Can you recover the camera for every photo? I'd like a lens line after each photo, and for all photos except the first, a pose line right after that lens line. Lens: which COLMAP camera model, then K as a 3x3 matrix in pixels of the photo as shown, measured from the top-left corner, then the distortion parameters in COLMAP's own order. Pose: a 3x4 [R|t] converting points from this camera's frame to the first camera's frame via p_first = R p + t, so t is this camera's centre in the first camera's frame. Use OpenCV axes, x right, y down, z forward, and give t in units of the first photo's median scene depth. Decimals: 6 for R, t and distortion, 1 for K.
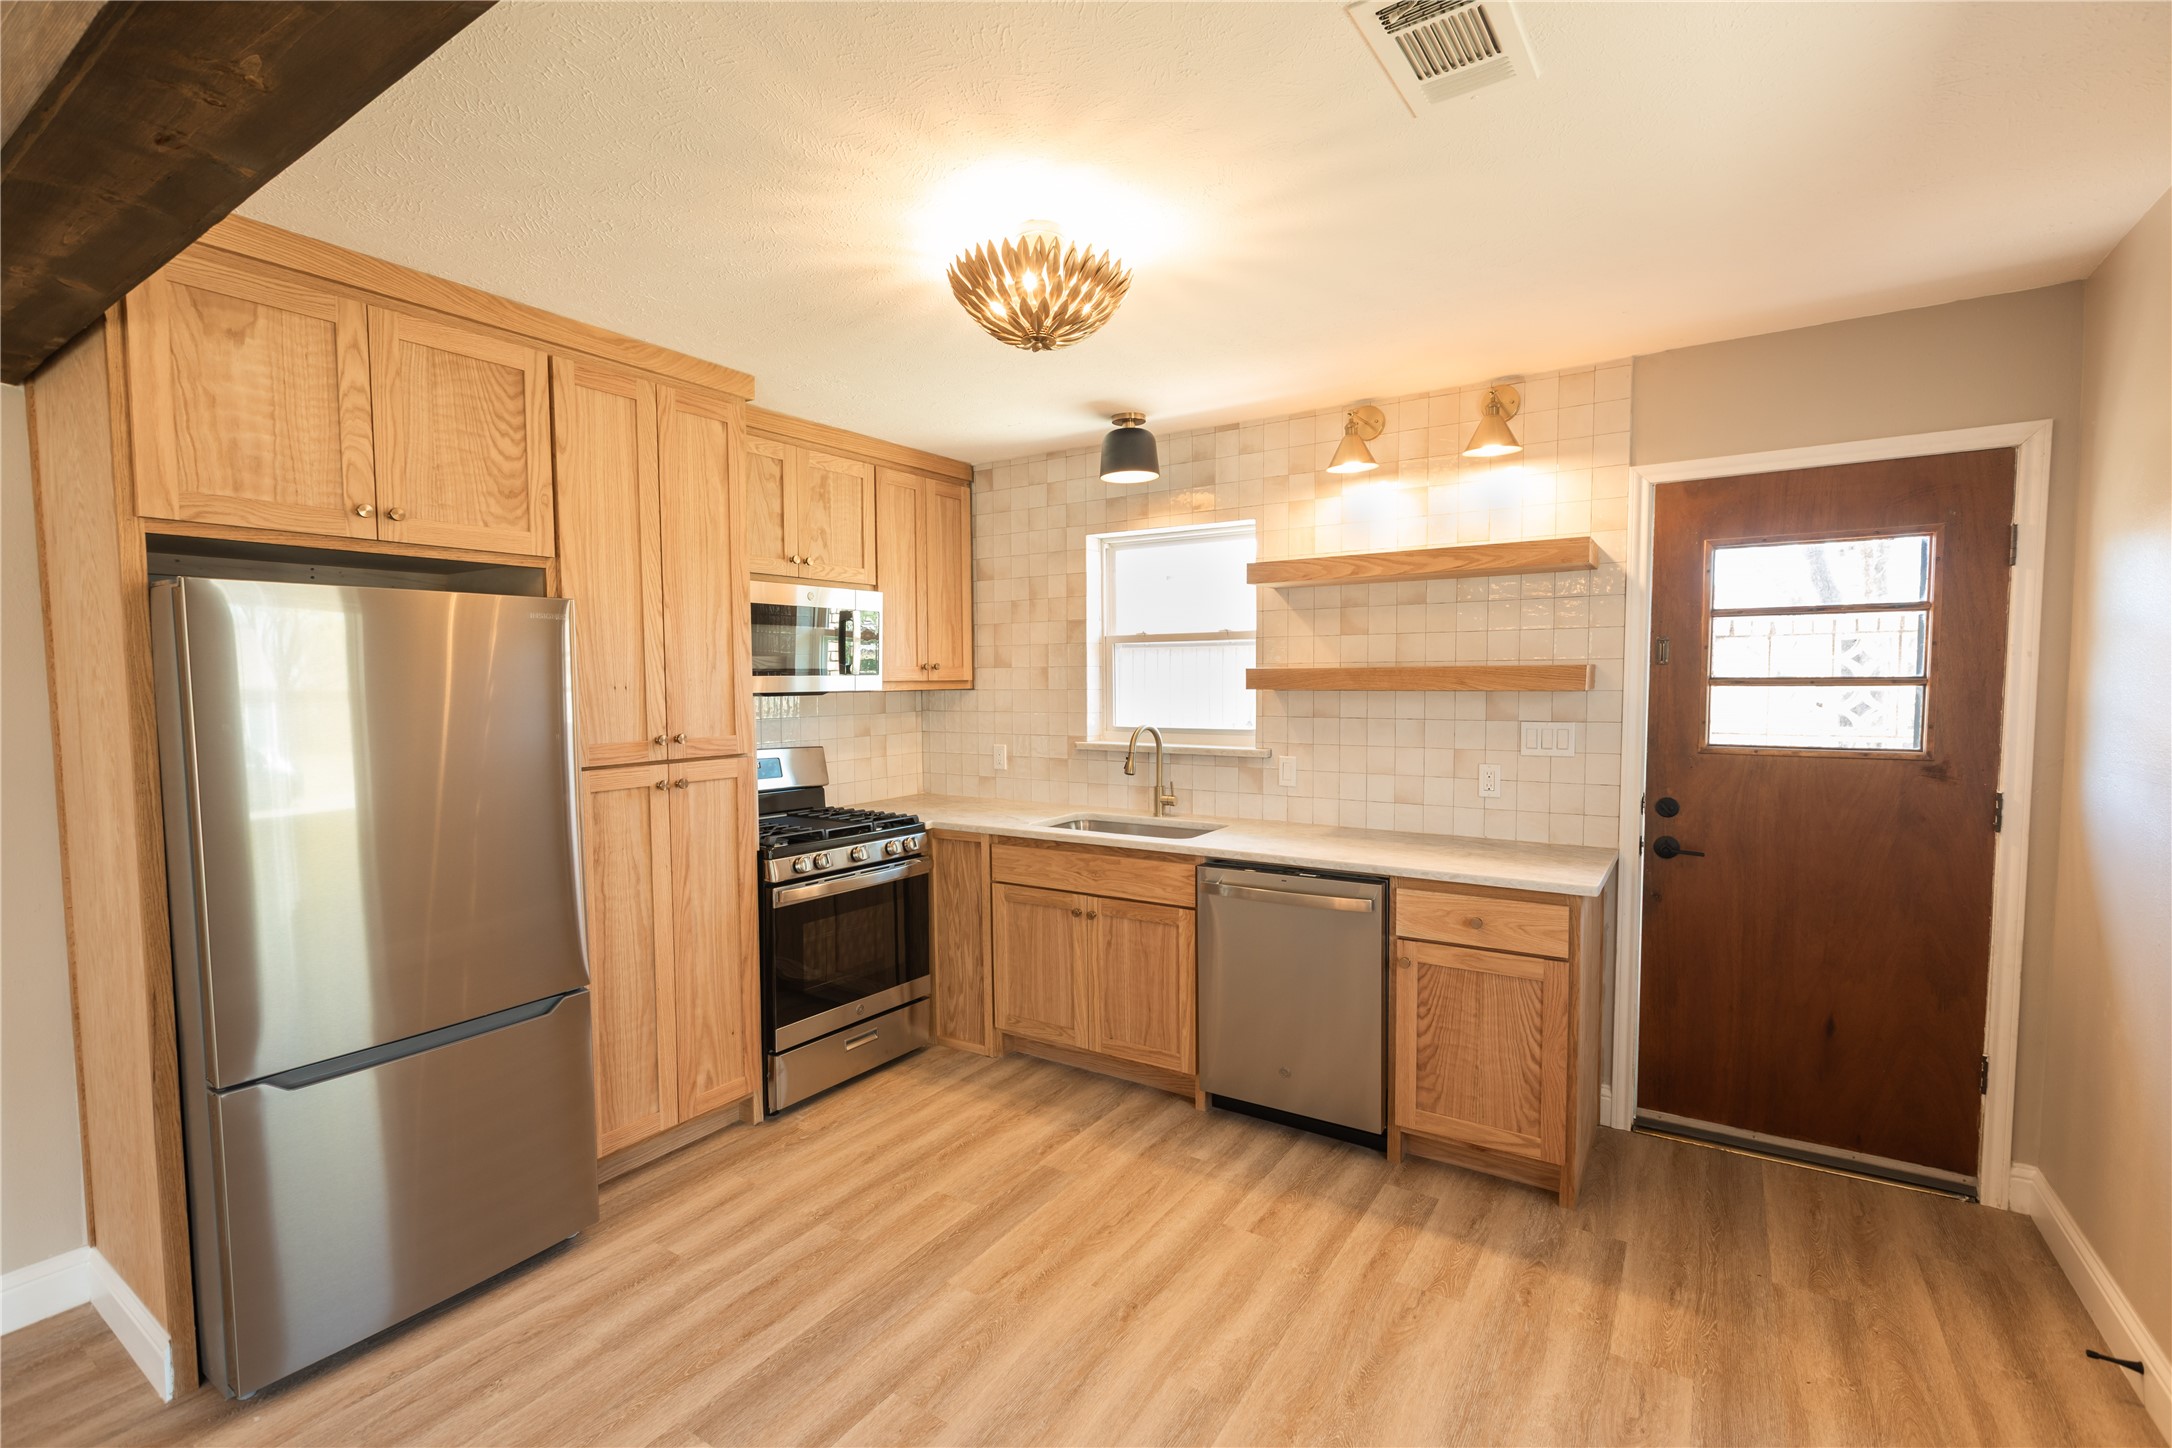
lens RADIAL K [[962.0, 0, 1075.2], [0, 962.0, 731.6], [0, 0, 1]] dist [0.002180, 0.000217]
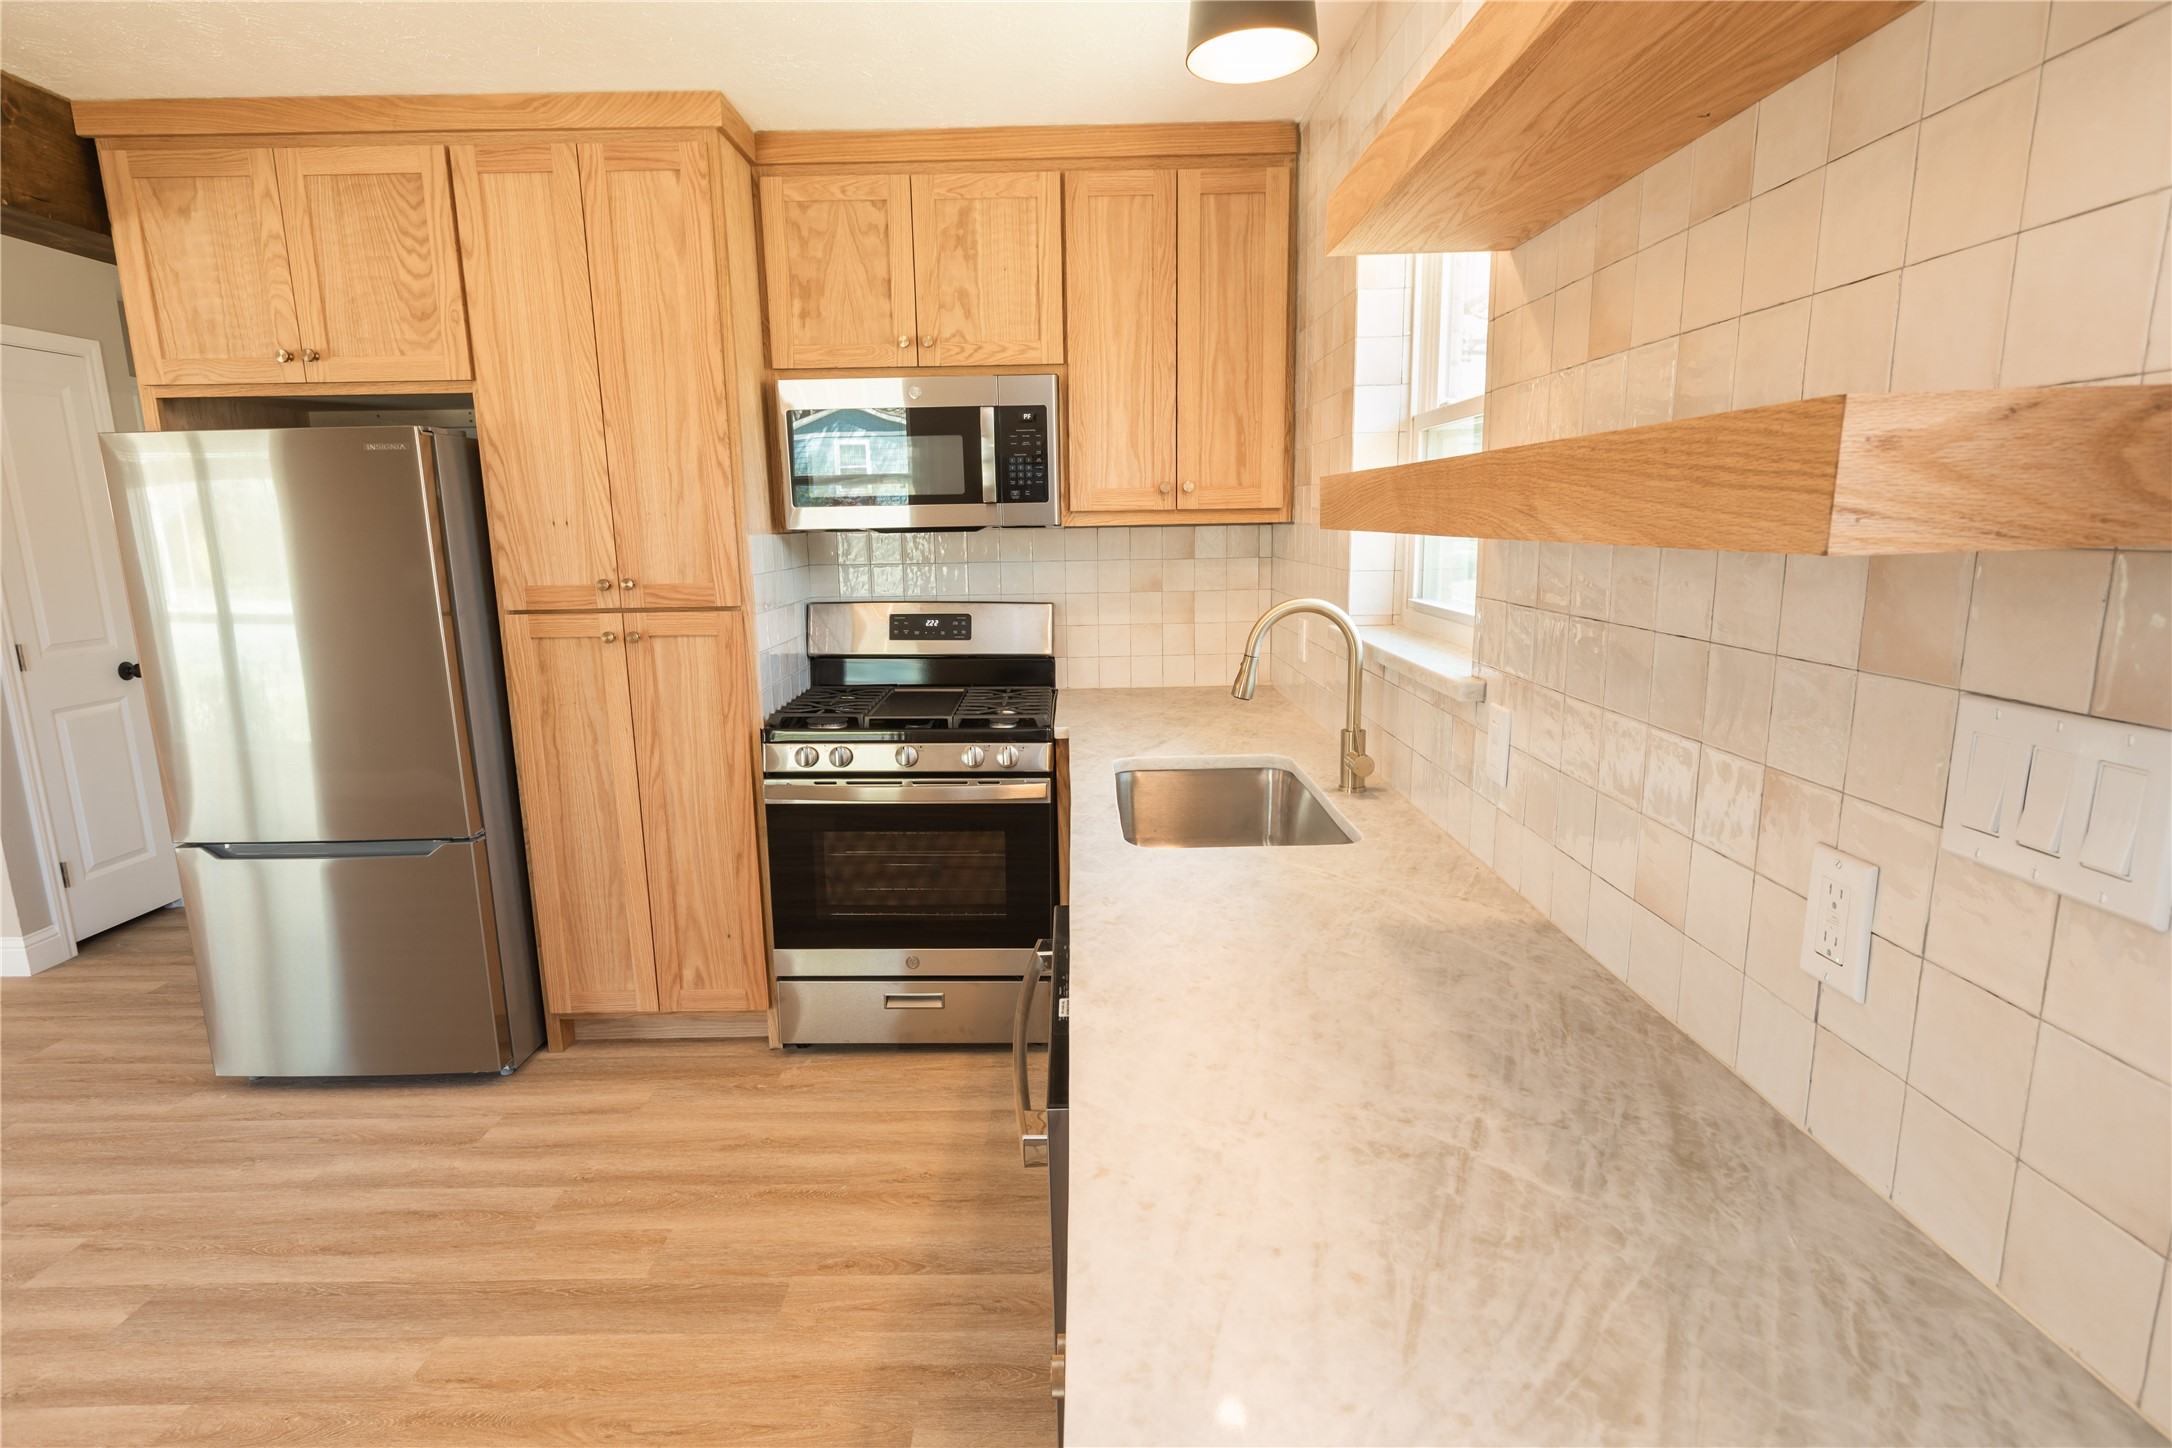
lens RADIAL K [[1086.4, 0, 1077.7], [0, 1086.4, 727.6], [0, 0, 1]] dist [-0.002459, -0.000926]
pose [[0.559167, 0.156404, -0.814168, 0.606245], [-0.035311, 0.985646, 0.165094, -0.039726], [0.828302, -0.063566, 0.556664, 0.783431]]
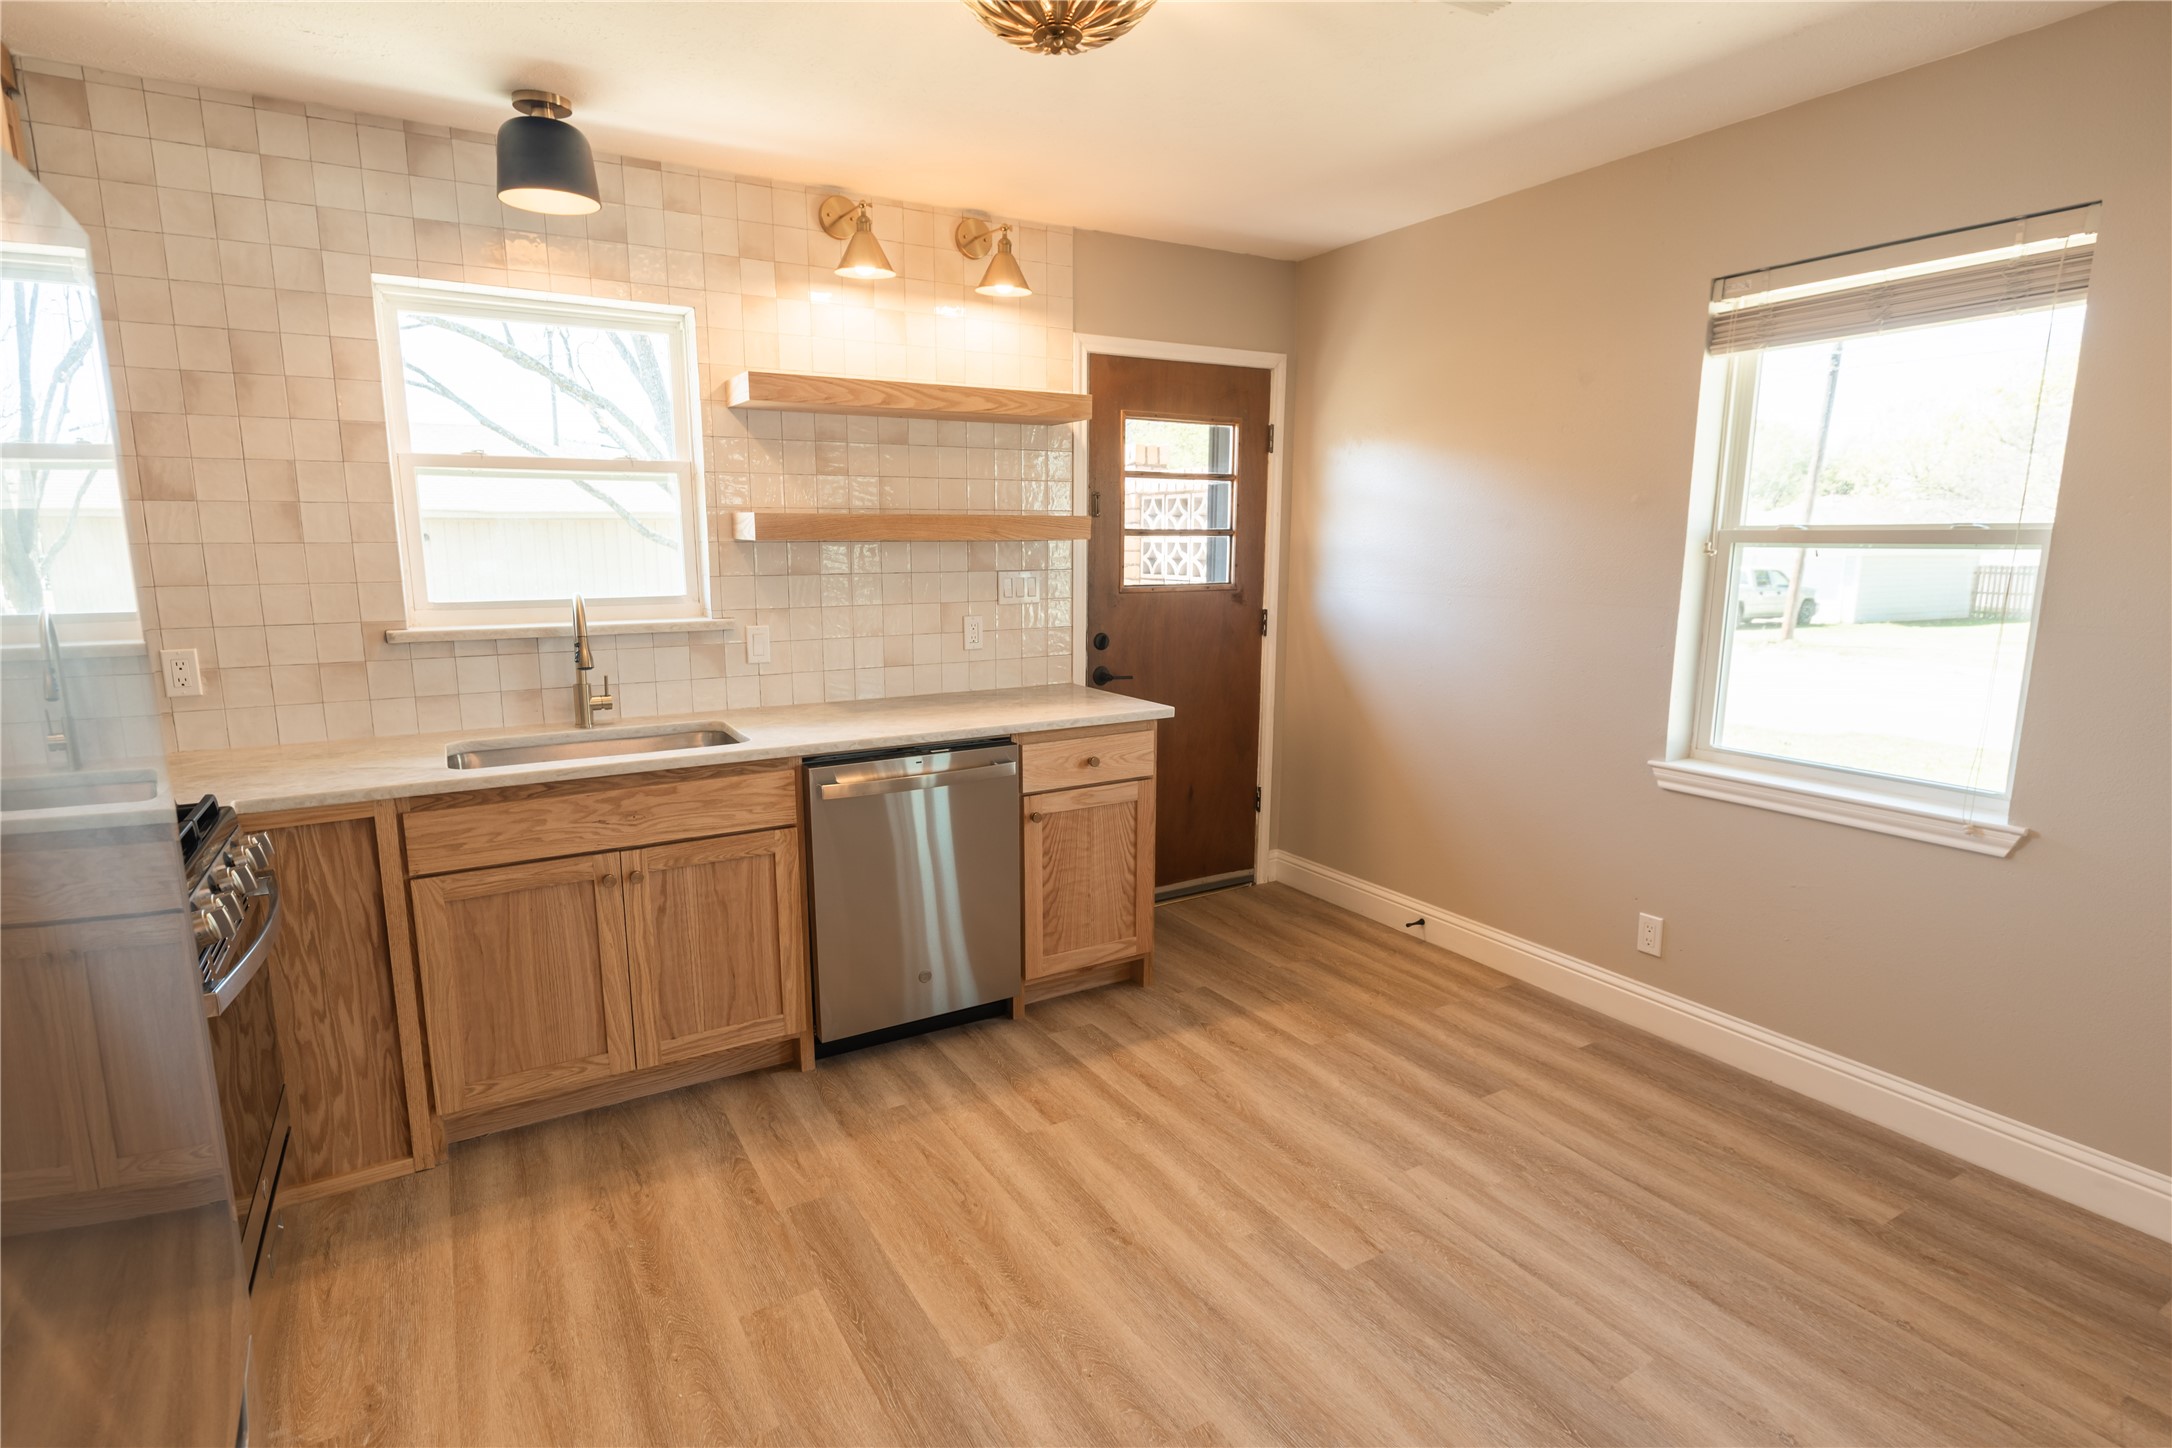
lens RADIAL K [[1098.9, 0, 1073.5], [0, 1098.9, 727.2], [0, 0, 1]] dist [-0.000929, 0.000725]
pose [[0.440367, -0.147944, 0.885545, -0.611495], [0.048154, 0.988802, 0.141248, -0.008829], [-0.896525, -0.019558, 0.442560, 0.455615]]
